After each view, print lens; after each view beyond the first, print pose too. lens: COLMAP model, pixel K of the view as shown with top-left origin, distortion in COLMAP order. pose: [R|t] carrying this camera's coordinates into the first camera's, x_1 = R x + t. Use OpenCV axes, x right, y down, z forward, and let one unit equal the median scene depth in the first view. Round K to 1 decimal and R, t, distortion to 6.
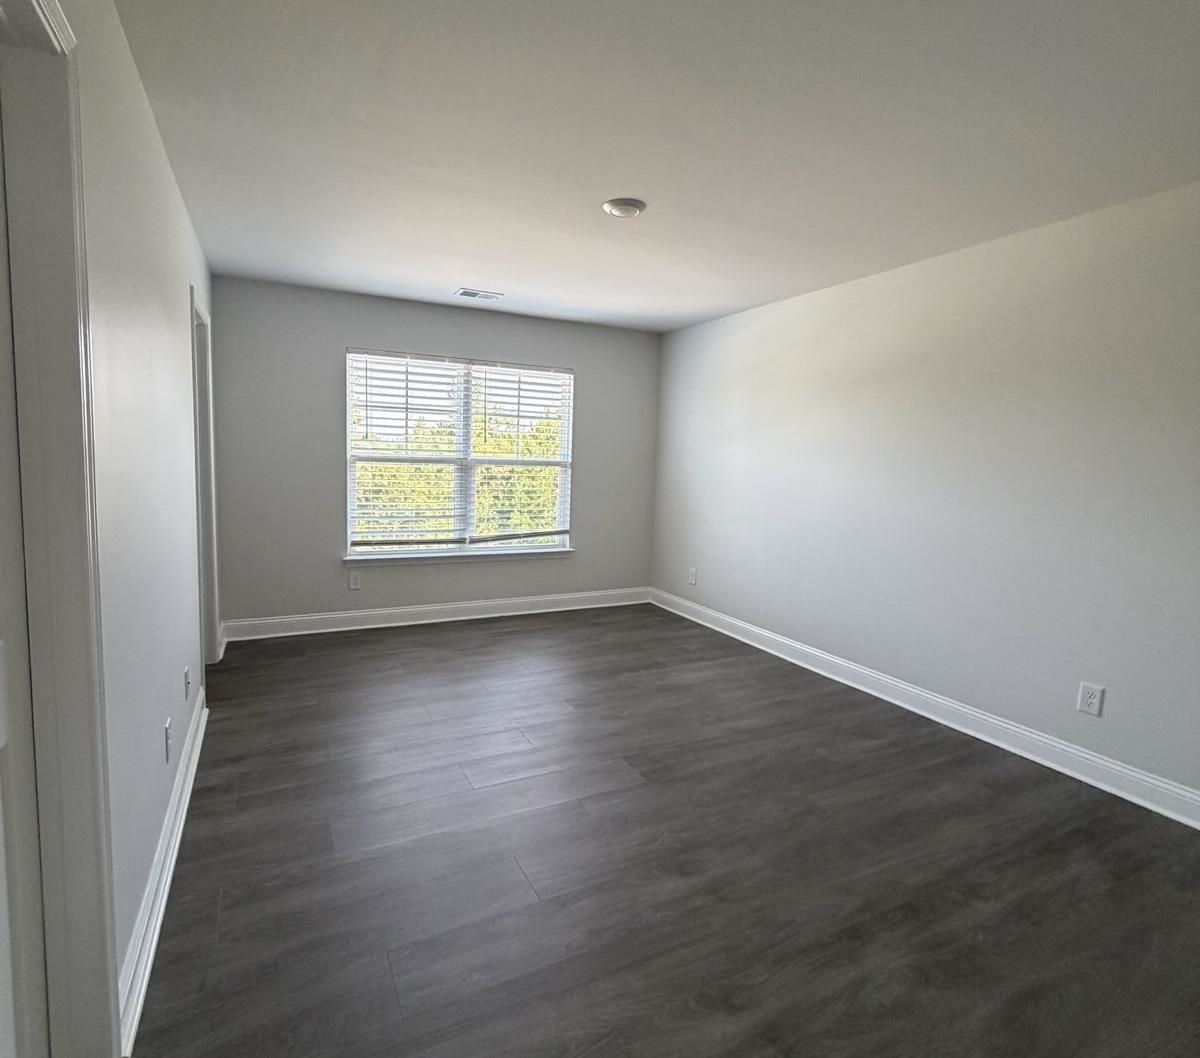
lens RADIAL K [[637.5, 0, 600.0], [0, 637.5, 529.0], [0, 0, 1]] dist [-0.001062, 0.000028]
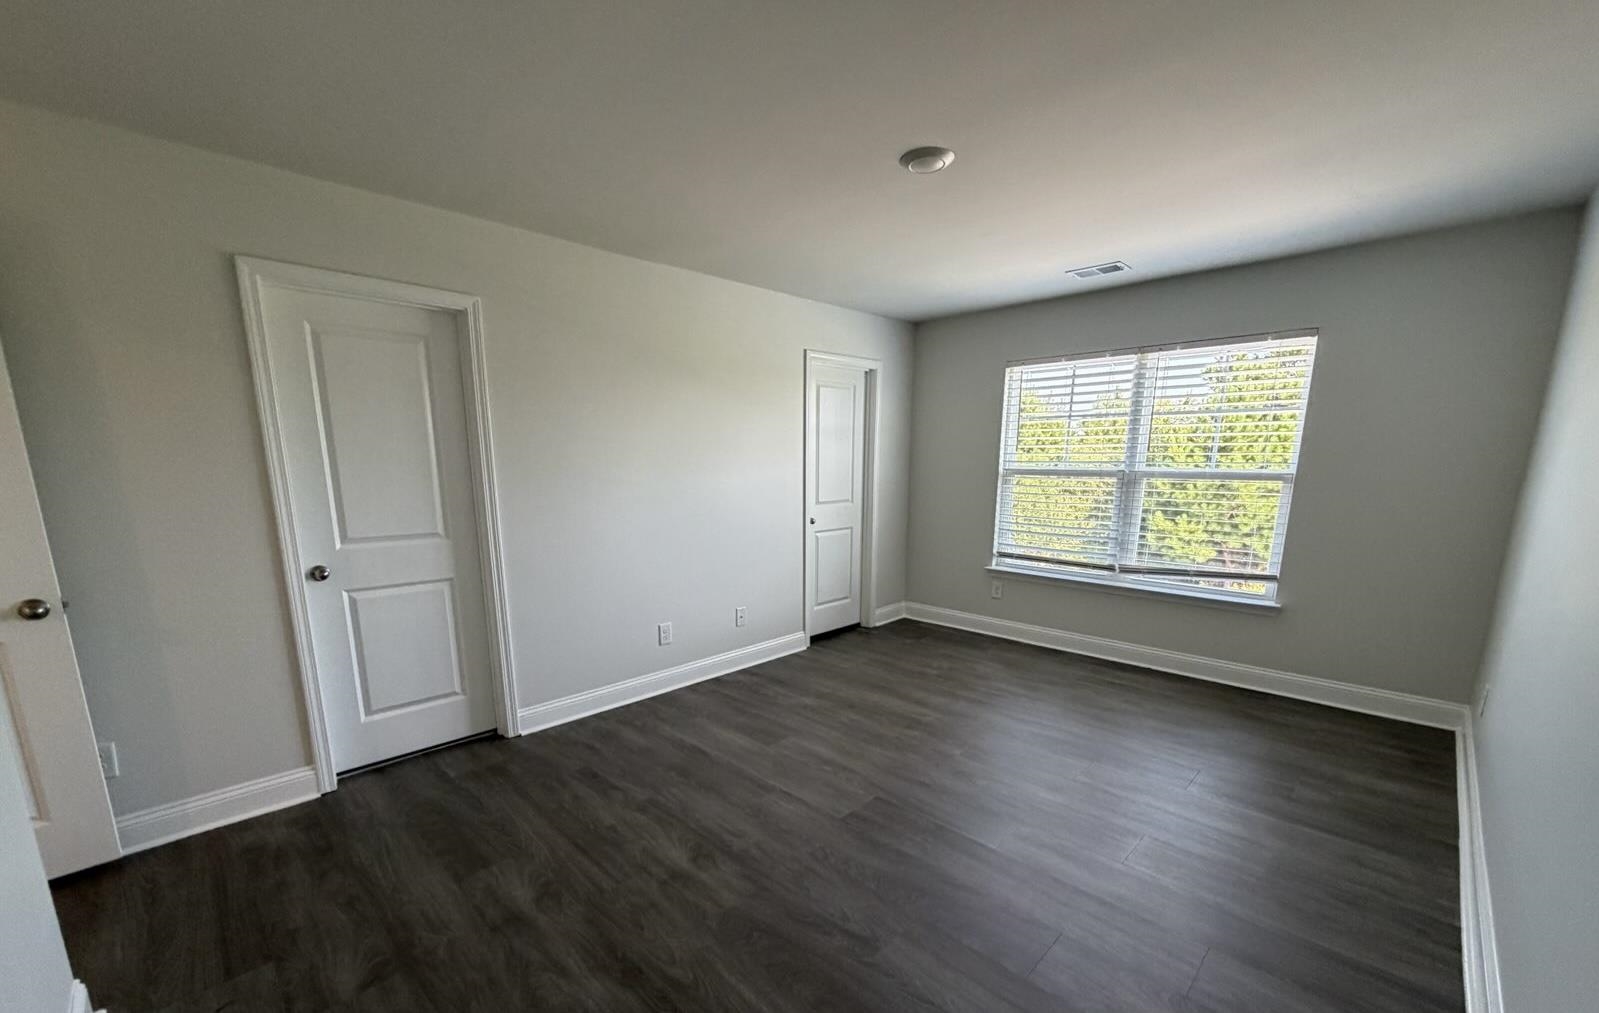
lens RADIAL K [[641.3, 0, 798.7], [0, 641.3, 594.4], [0, 0, 1]] dist [-0.000928, -0.000132]
pose [[0.309814, 0.169022, -0.935653, 0.487234], [-0.097302, 0.984542, 0.145635, -0.032612], [0.945805, 0.045921, 0.321471, 0.343684]]
